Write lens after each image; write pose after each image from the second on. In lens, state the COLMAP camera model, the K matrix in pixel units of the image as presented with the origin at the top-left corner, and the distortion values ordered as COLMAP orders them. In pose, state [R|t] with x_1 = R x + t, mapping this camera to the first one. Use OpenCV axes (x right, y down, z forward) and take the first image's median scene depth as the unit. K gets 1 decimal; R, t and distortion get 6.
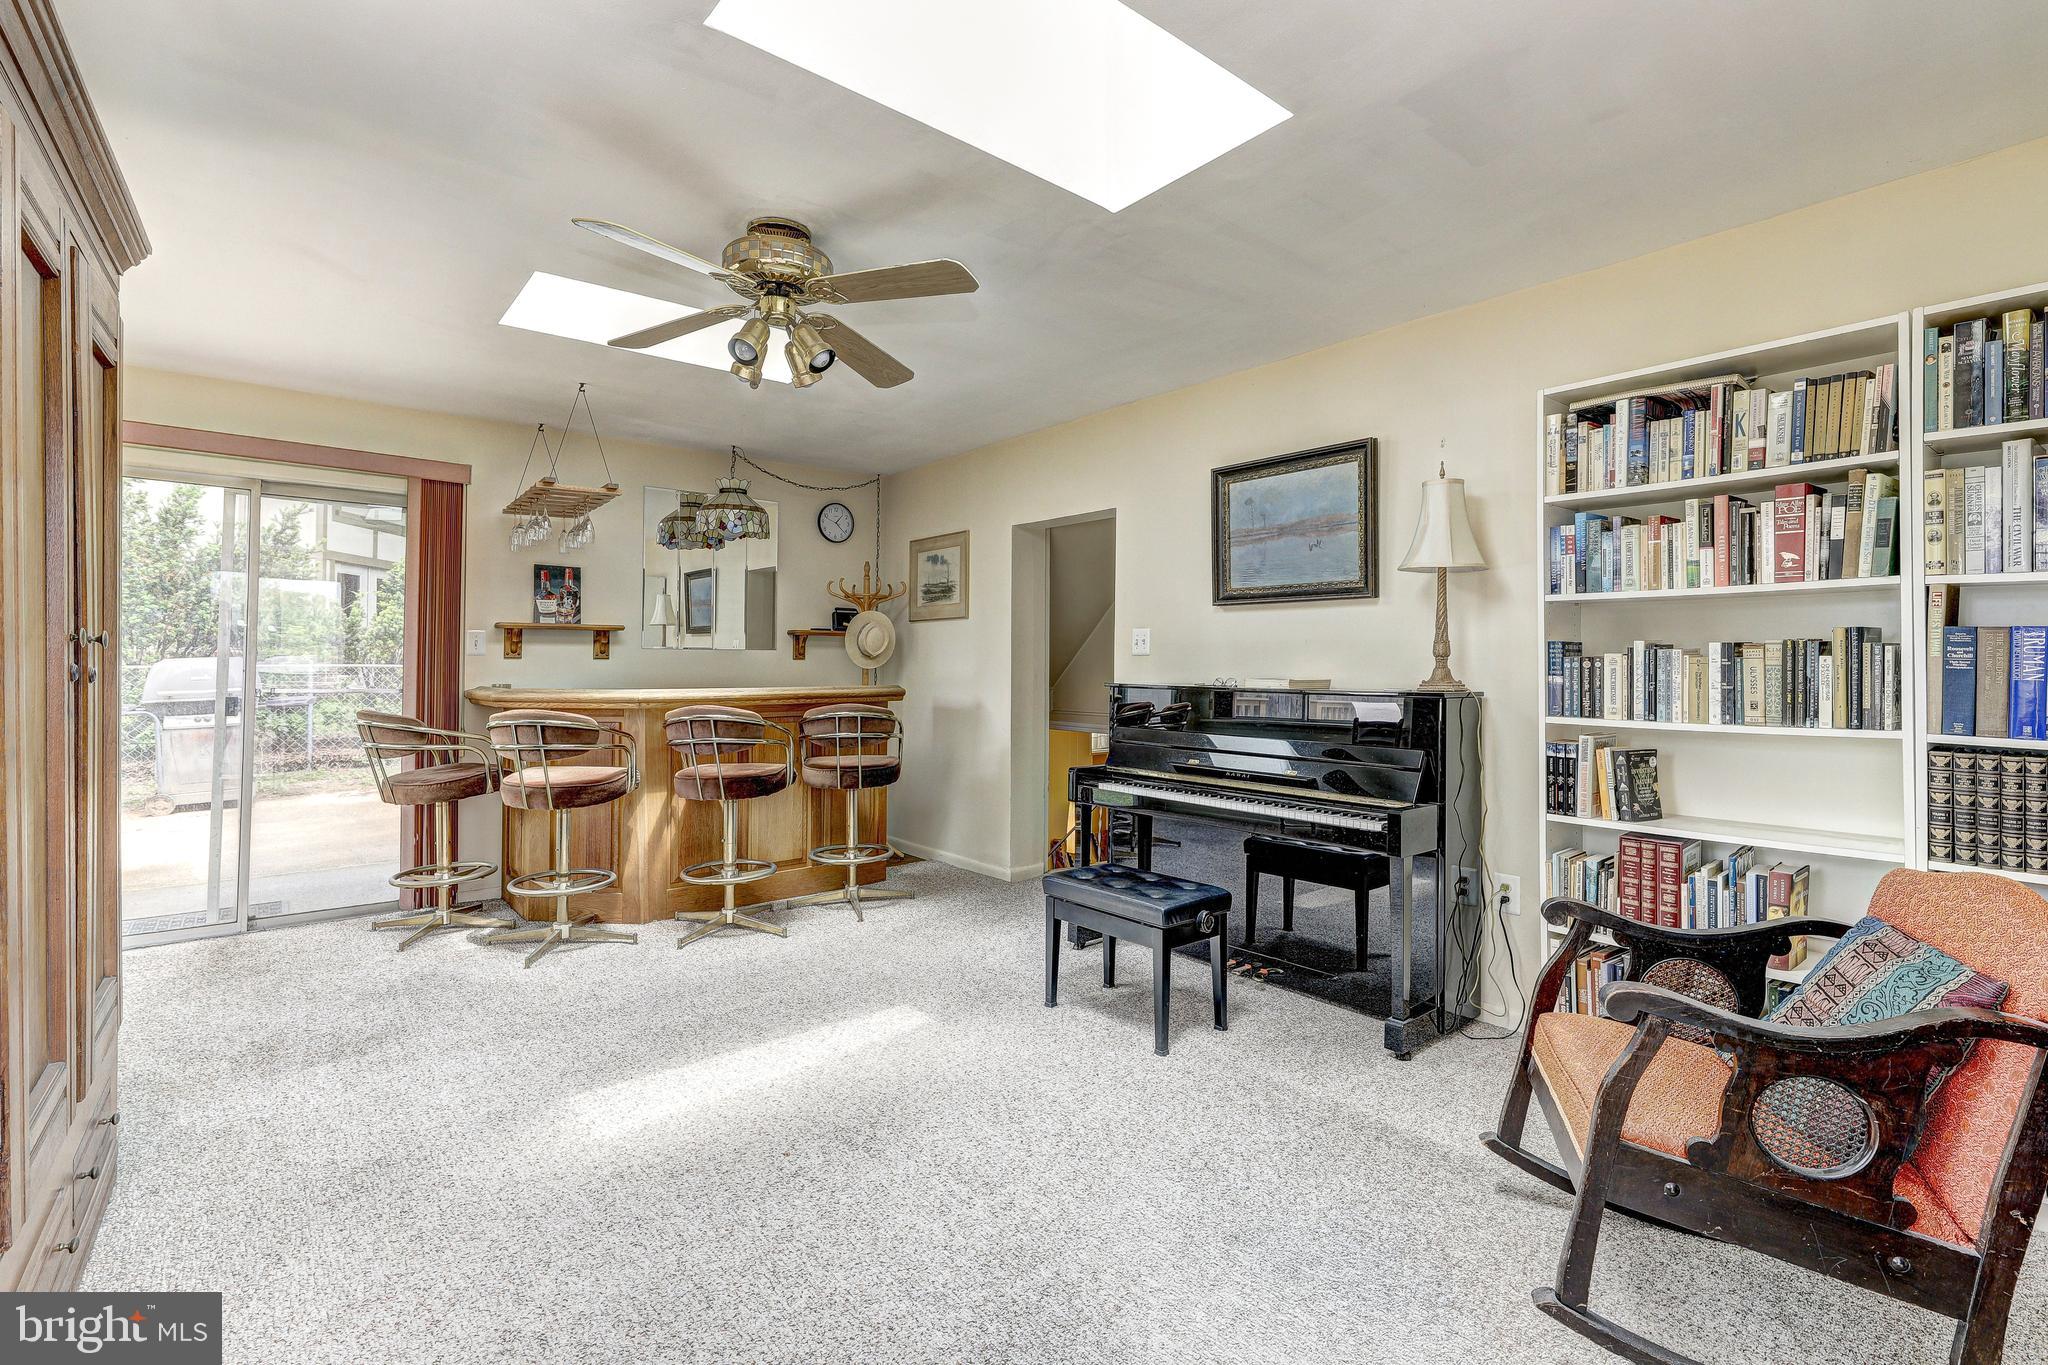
lens RADIAL K [[919.0, 0, 1004.9], [0, 919.0, 646.9], [0, 0, 1]] dist [-0.002725, -0.000713]
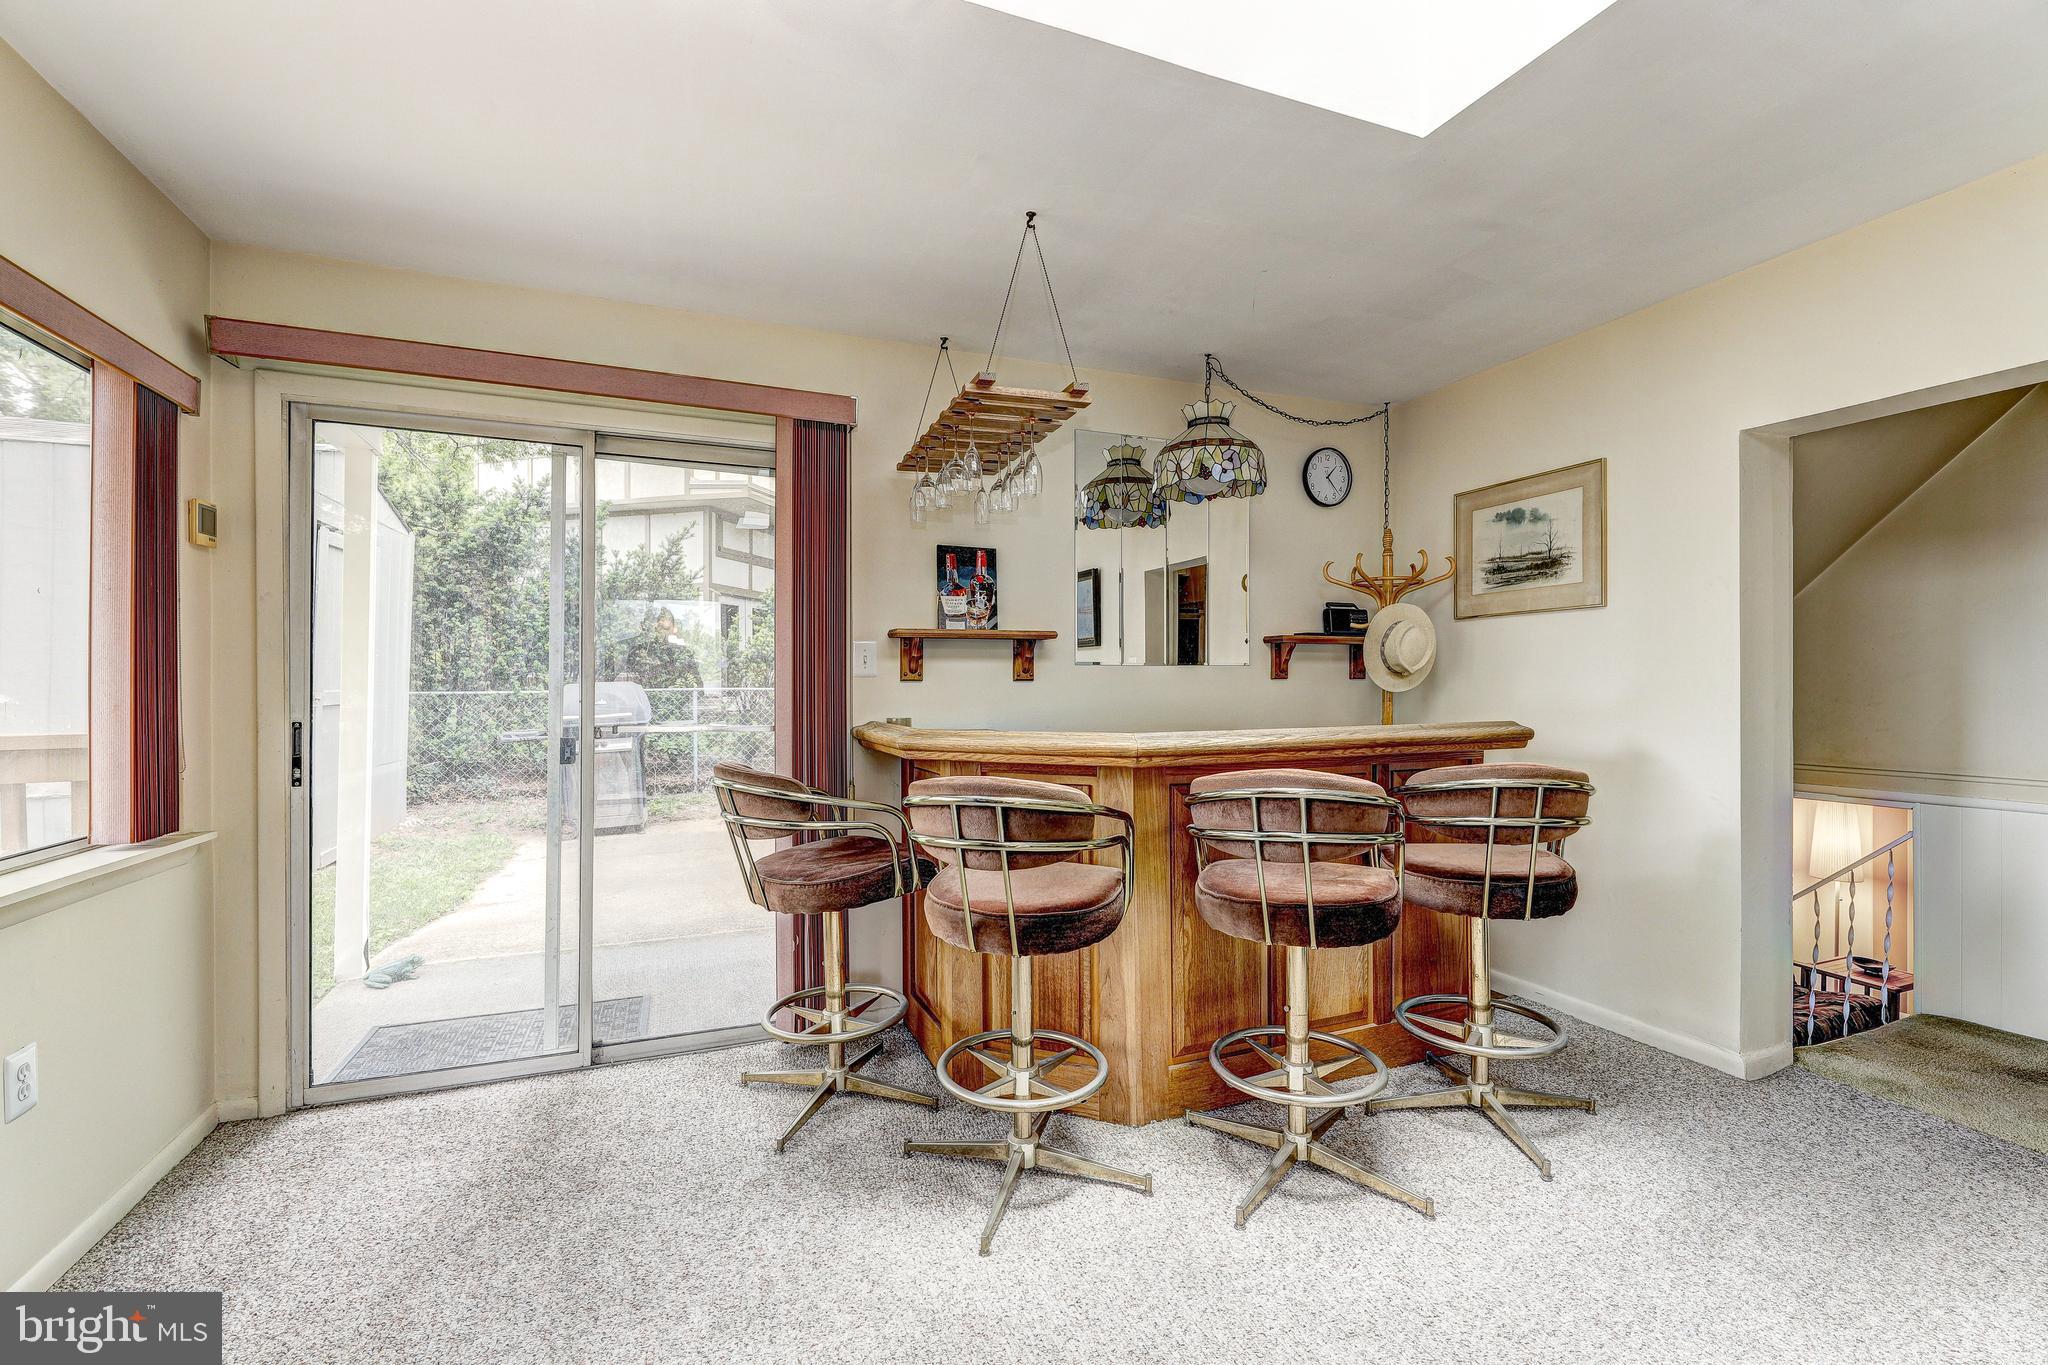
lens RADIAL K [[874.6, 0, 1028.5], [0, 874.6, 682.9], [0, 0, 1]] dist [-0.000104, -0.000025]
pose [[0.955792, -0.007264, -0.293954, -0.254741], [0.013088, 0.999755, 0.017851, 0.003324], [0.293752, -0.020909, 0.955653, 0.389369]]
